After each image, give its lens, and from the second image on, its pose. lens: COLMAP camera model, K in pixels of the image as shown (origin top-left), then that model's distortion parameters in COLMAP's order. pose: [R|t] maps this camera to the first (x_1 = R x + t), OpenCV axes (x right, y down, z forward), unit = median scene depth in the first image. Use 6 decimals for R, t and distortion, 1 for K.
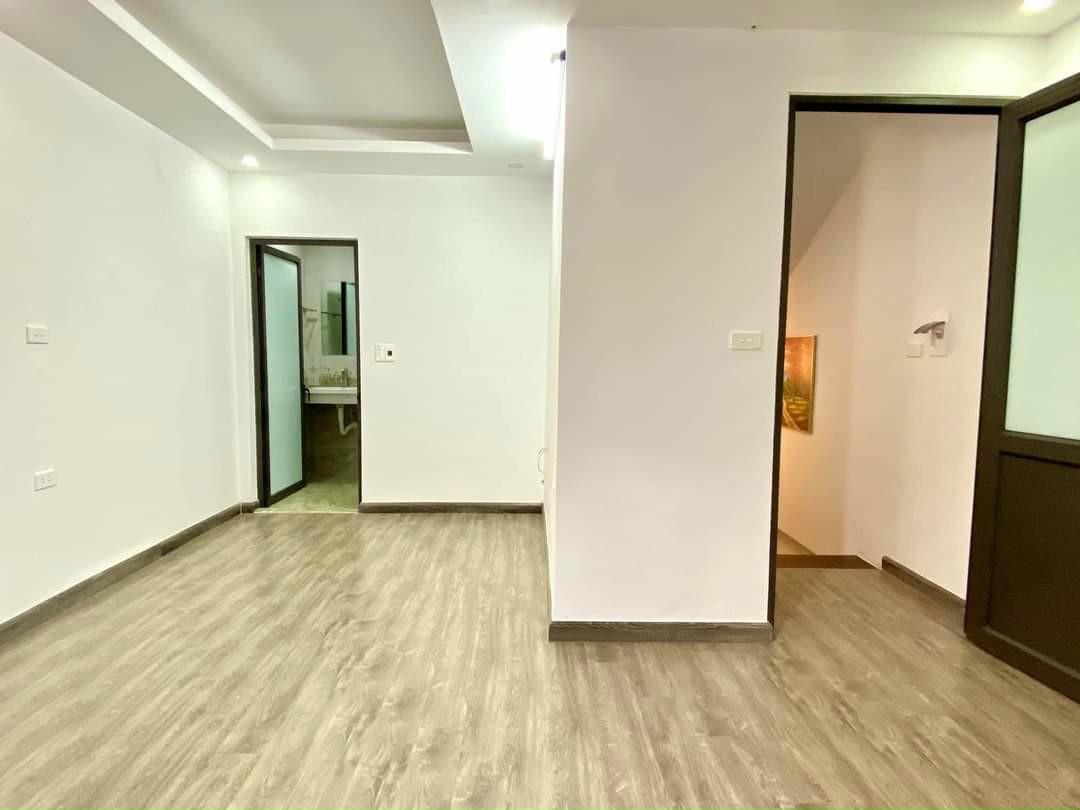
lens RADIAL K [[544.2, 0, 539.8], [0, 544.2, 401.5], [0, 0, 1]] dist [0.001382, -0.000681]
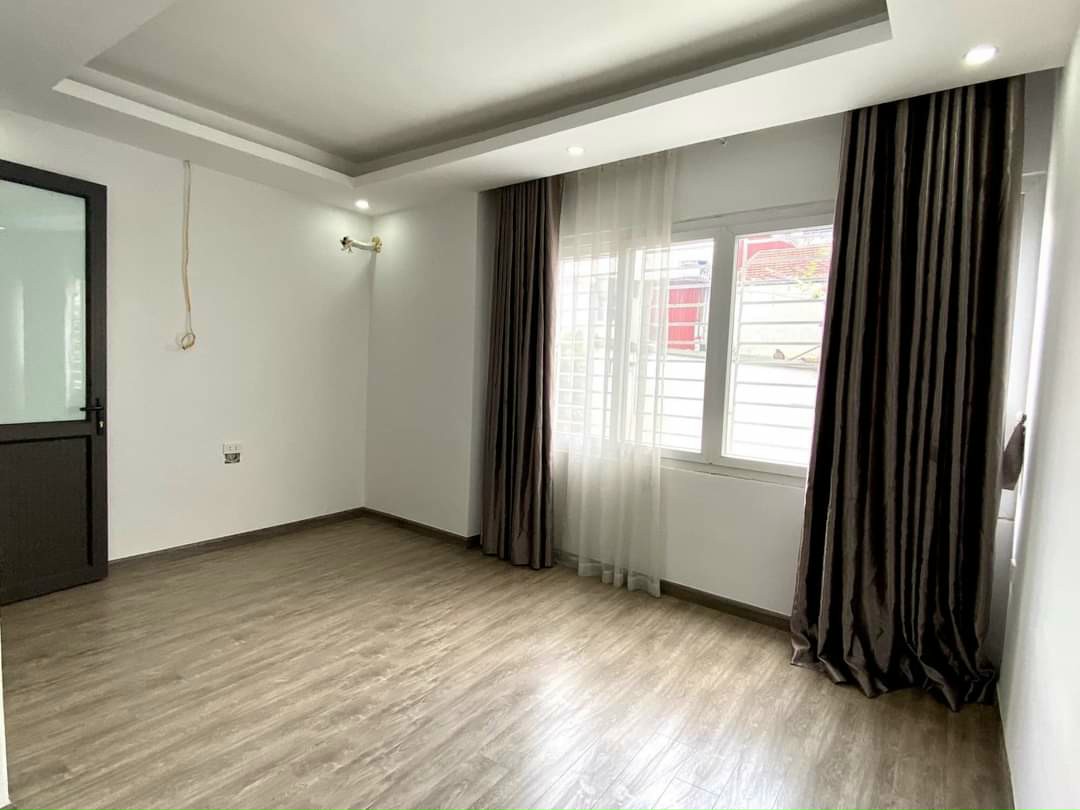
lens RADIAL K [[544.2, 0, 542.3], [0, 544.2, 399.3], [0, 0, 1]] dist [0.001382, -0.000681]
pose [[-0.775073, -0.073369, 0.627598, -1.099701], [0.006491, 0.992259, 0.124015, -0.159403], [-0.631839, 0.100195, -0.768597, 1.459452]]
